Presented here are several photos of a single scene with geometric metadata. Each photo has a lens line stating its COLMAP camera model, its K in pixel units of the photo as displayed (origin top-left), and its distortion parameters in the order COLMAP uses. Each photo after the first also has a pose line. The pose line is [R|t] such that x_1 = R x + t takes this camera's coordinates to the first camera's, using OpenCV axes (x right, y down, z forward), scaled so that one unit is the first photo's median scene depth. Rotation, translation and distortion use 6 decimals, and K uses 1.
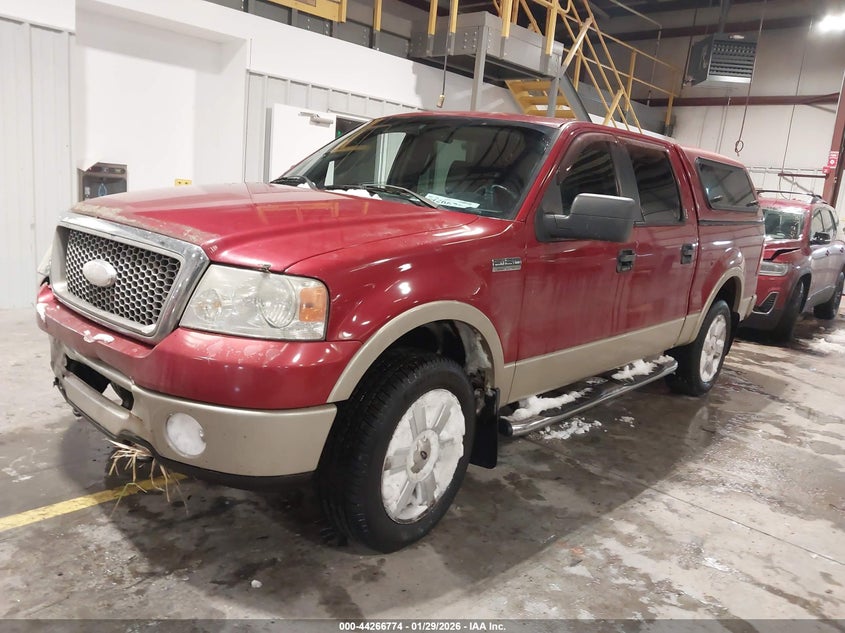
lens RADIAL K [[656.2, 0, 422.5], [0, 656.2, 316.5], [0, 0, 1]] dist [0.025081, 0.006240]
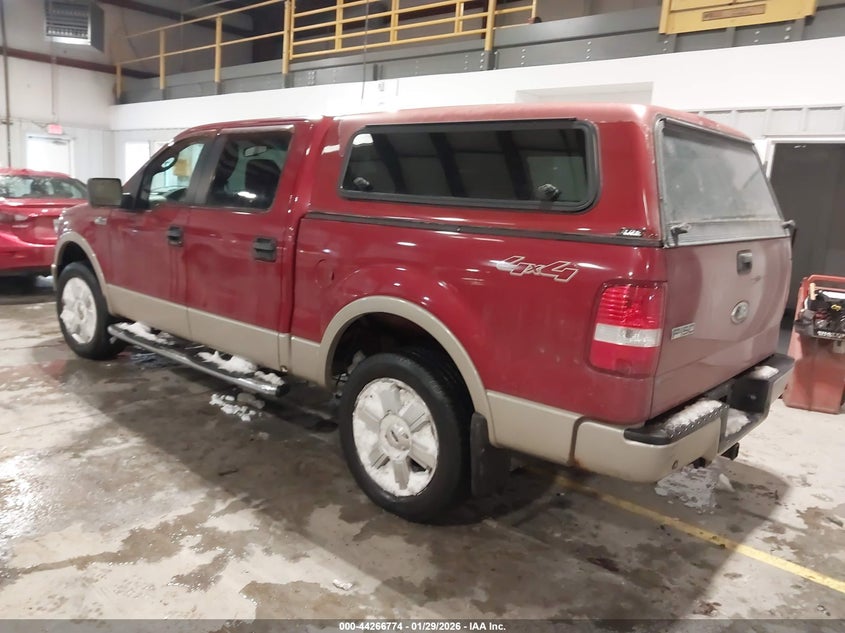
lens RADIAL K [[650.2, 0, 403.9], [0, 650.2, 317.5], [0, 0, 1]] dist [0.006220, 0.004904]
pose [[-0.016772, 0.087708, -0.996005, 1.411107], [-0.253145, 0.963317, 0.089093, -0.146280], [0.967283, 0.253628, 0.006046, 1.385807]]
